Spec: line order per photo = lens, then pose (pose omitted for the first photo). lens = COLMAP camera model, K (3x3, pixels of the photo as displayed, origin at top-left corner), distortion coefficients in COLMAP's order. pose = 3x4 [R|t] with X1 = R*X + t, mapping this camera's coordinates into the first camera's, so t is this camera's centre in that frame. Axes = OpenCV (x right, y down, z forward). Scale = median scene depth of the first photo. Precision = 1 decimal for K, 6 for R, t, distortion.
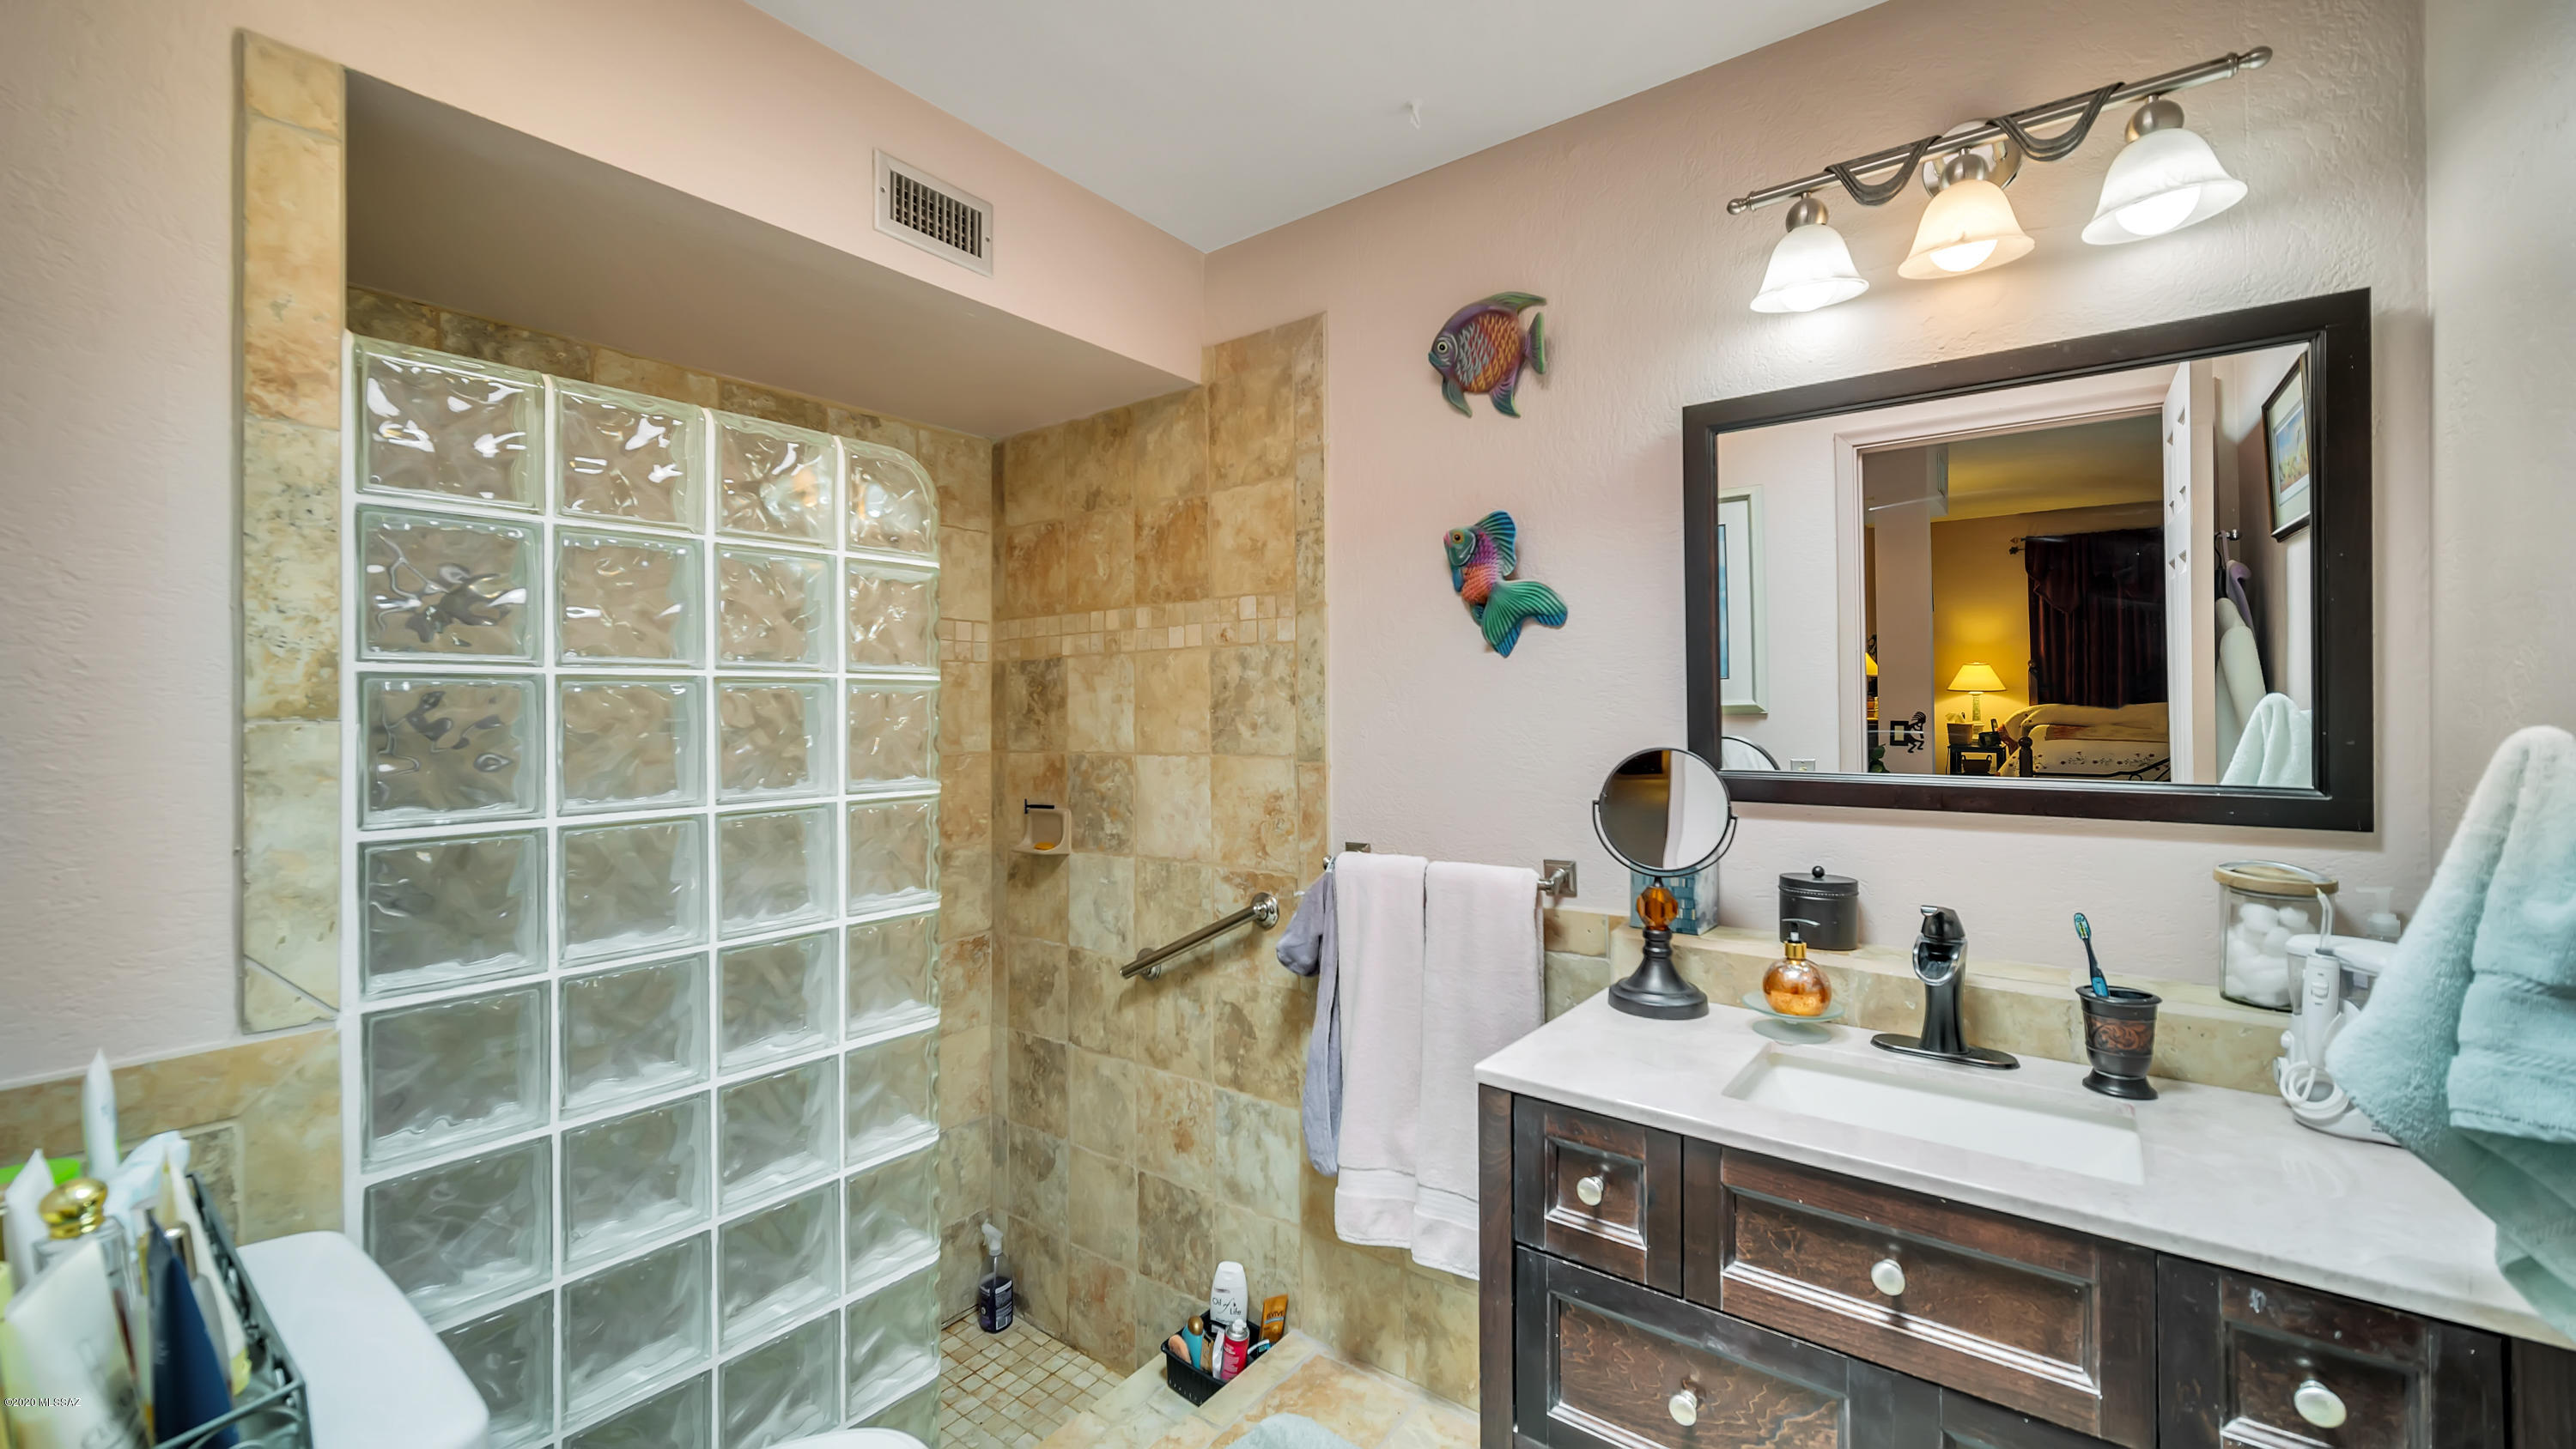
lens RADIAL K [[1029.8, 0, 1278.4], [0, 1029.8, 708.8], [0, 0, 1]] dist [-0.003507, -0.000325]
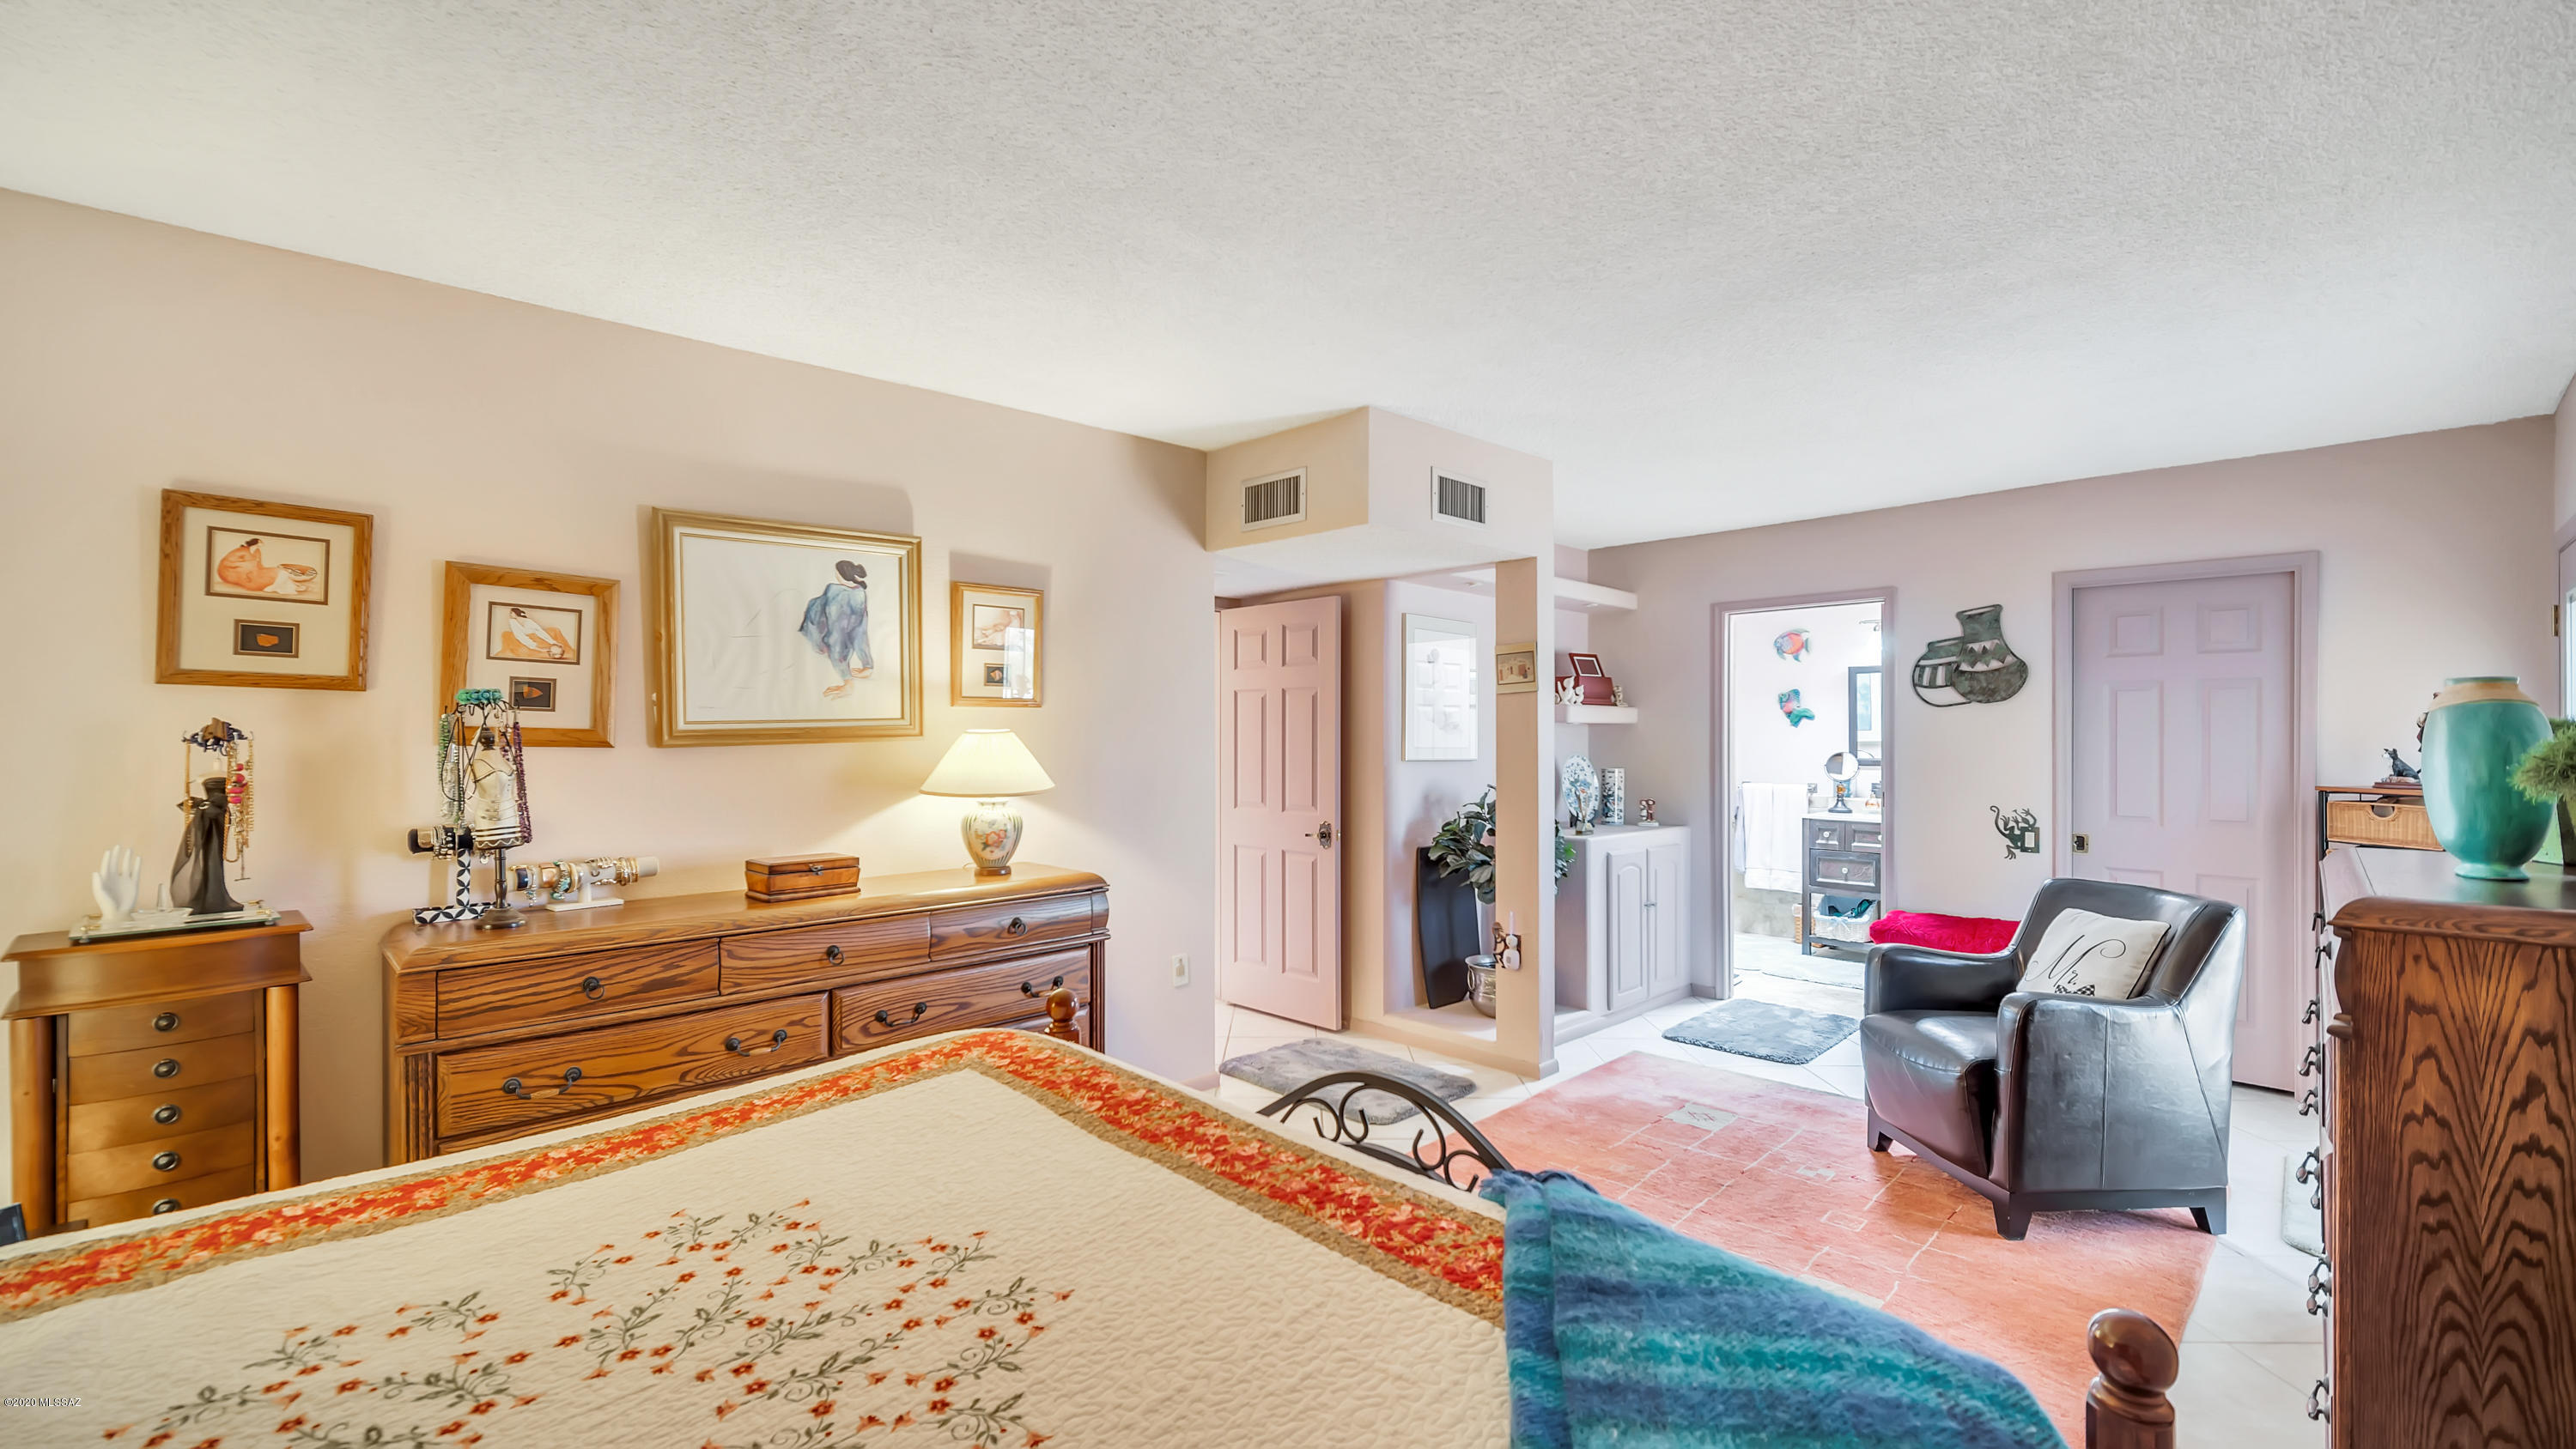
lens RADIAL K [[1029.8, 0, 1299.7], [0, 1029.8, 735.9], [0, 0, 1]] dist [-0.003507, -0.000325]
pose [[0.991462, 0.001937, -0.130380, -1.122103], [-0.001179, 0.999982, 0.005891, -0.045029], [0.130389, -0.005687, 0.991447, -3.042581]]
